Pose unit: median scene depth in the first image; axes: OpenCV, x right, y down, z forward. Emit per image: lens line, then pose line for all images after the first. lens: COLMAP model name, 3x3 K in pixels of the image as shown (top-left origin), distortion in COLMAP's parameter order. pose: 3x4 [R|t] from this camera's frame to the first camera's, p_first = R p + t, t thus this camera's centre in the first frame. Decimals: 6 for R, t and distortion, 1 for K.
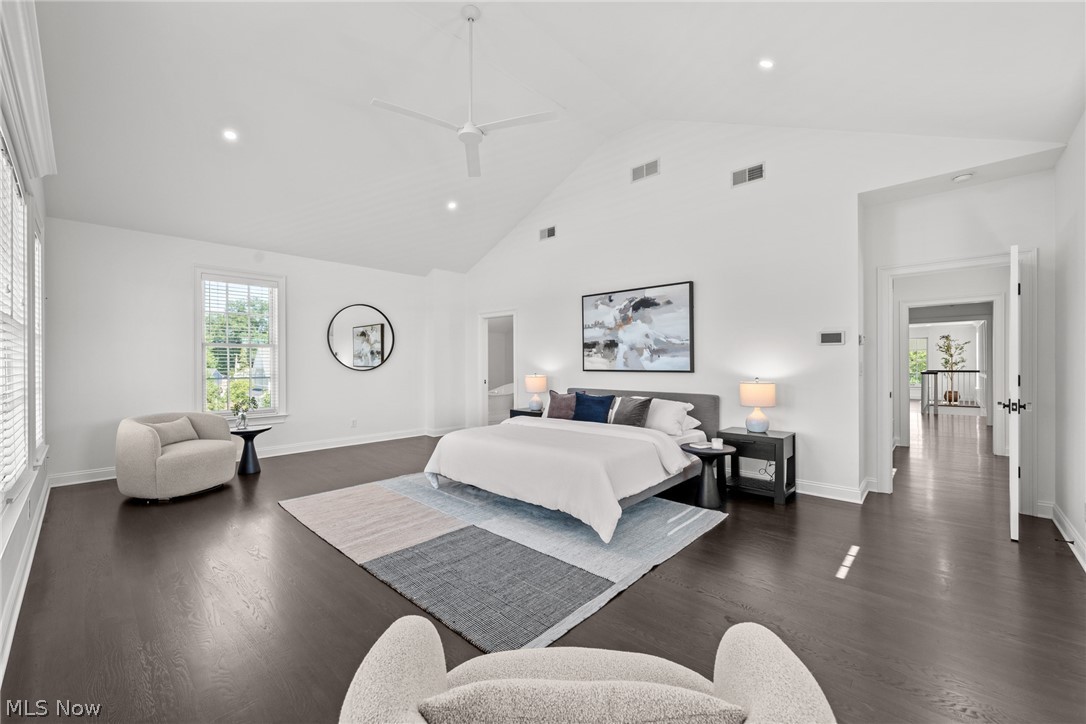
lens RADIAL K [[435.6, 0, 543.0], [0, 435.6, 362.0], [0, 0, 1]] dist [0.000053, 0.000007]
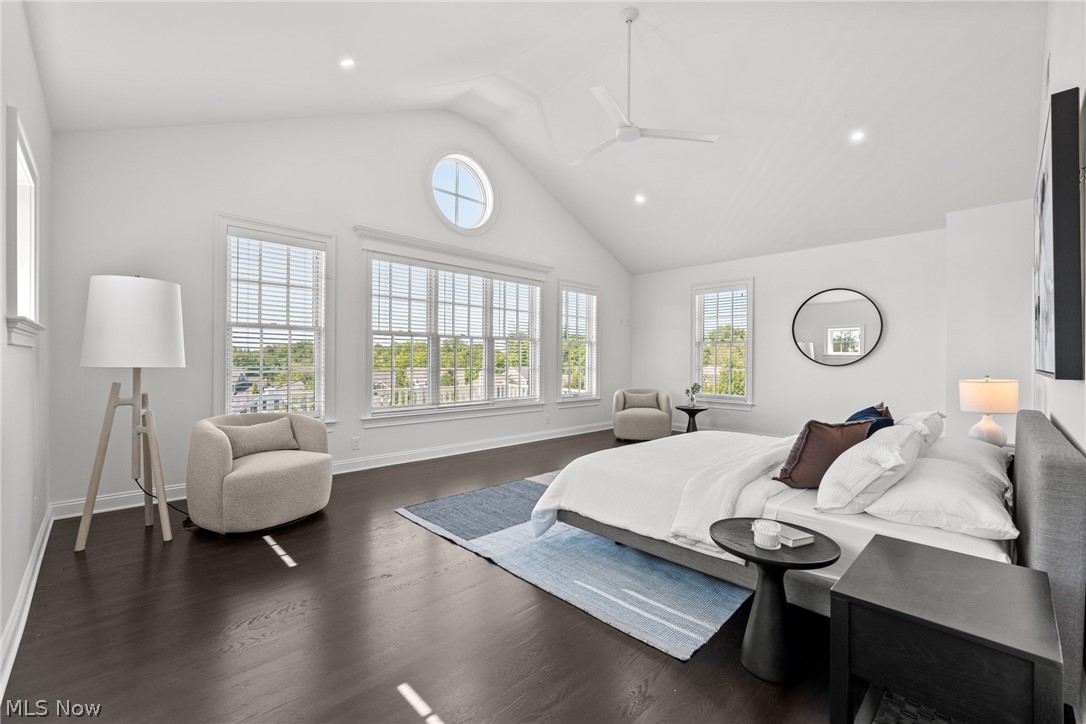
lens RADIAL K [[452.8, 0, 541.9], [0, 452.8, 358.0], [0, 0, 1]] dist [0.001661, 0.000070]
pose [[-0.042672, 0.003070, -0.999084, 0.971588], [-0.005410, 0.999980, 0.003304, 0.011605], [0.999074, 0.005546, -0.042654, 0.890328]]
